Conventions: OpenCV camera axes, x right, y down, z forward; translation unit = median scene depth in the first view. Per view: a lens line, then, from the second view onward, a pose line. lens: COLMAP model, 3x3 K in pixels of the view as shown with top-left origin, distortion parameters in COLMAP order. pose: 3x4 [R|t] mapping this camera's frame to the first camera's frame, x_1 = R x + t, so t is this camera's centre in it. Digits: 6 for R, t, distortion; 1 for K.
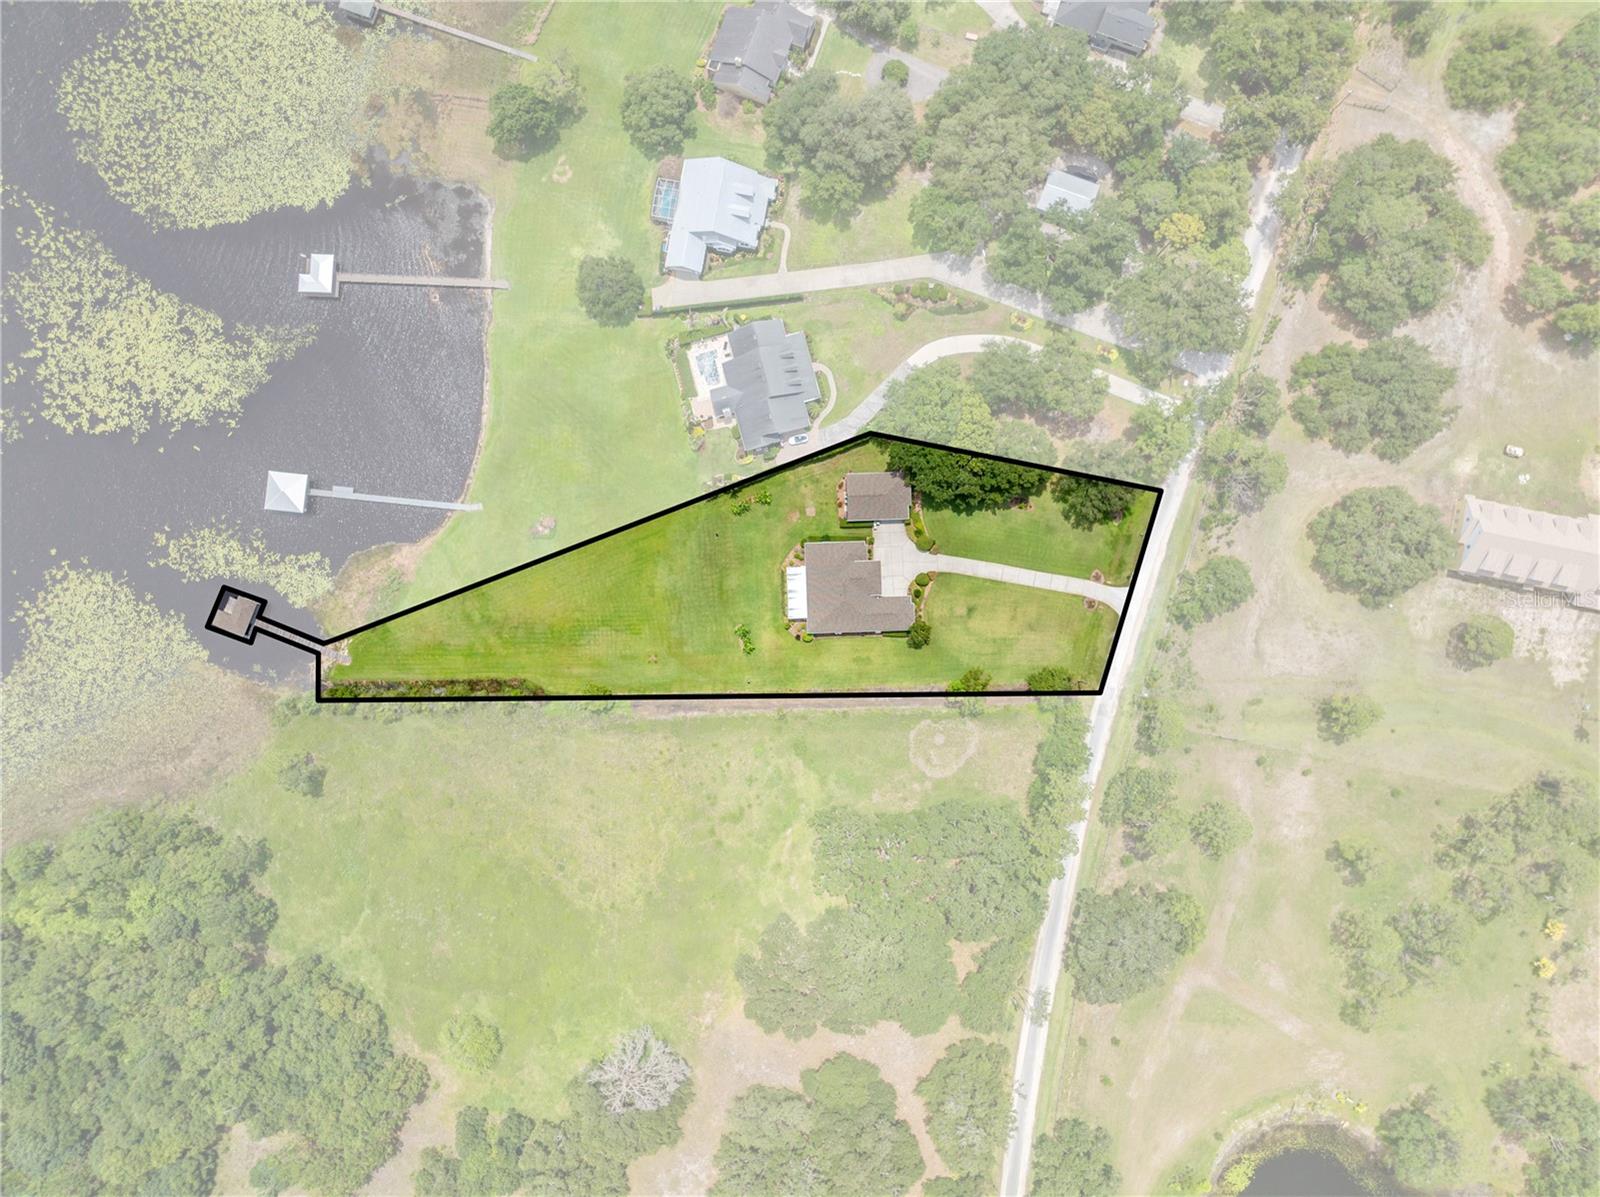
lens RADIAL K [[1127.3, 0, 794.8], [0, 1127.3, 599.0], [0, 0, 1]] dist [-0.040166, 0.006117]
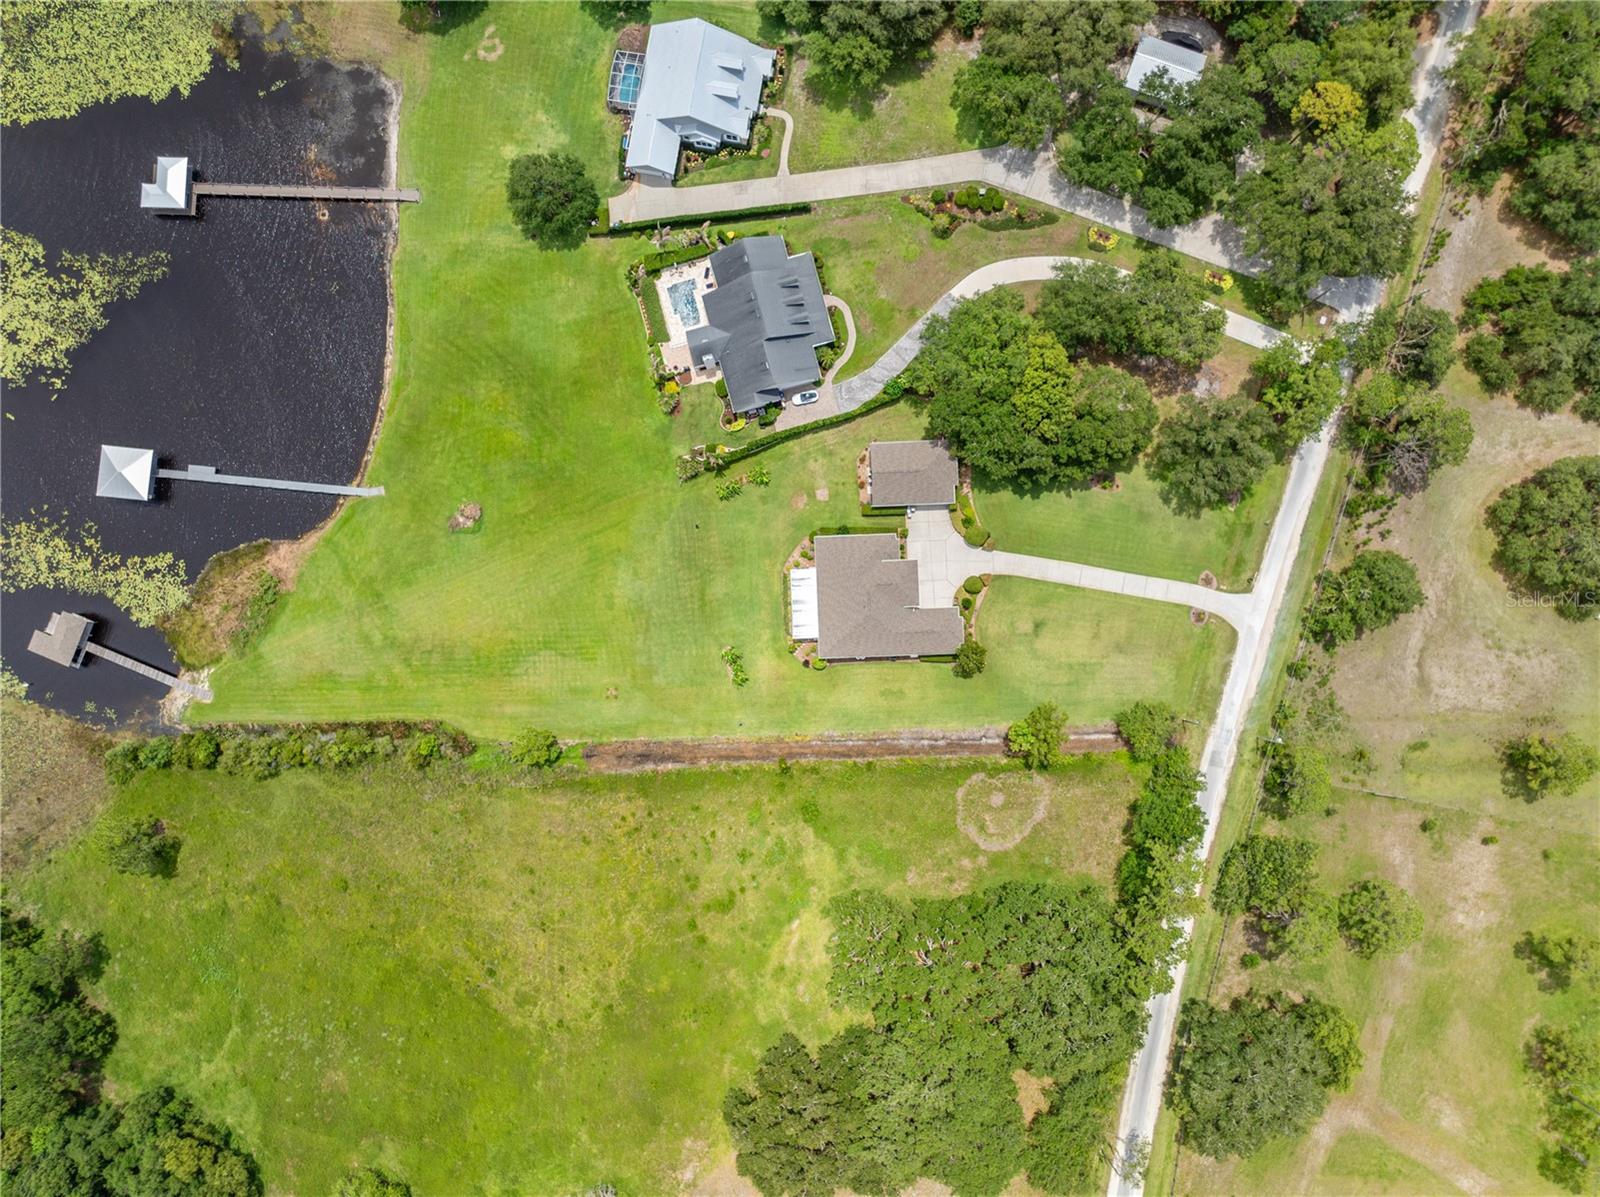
lens RADIAL K [[1127.3, 0, 808.6], [0, 1127.3, 589.8], [0, 0, 1]] dist [-0.040166, 0.006117]
pose [[0.999972, -0.005351, 0.005295, 0.000633], [0.005425, 0.999886, -0.014064, -0.004113], [-0.005219, 0.014092, 0.999887, 0.256701]]
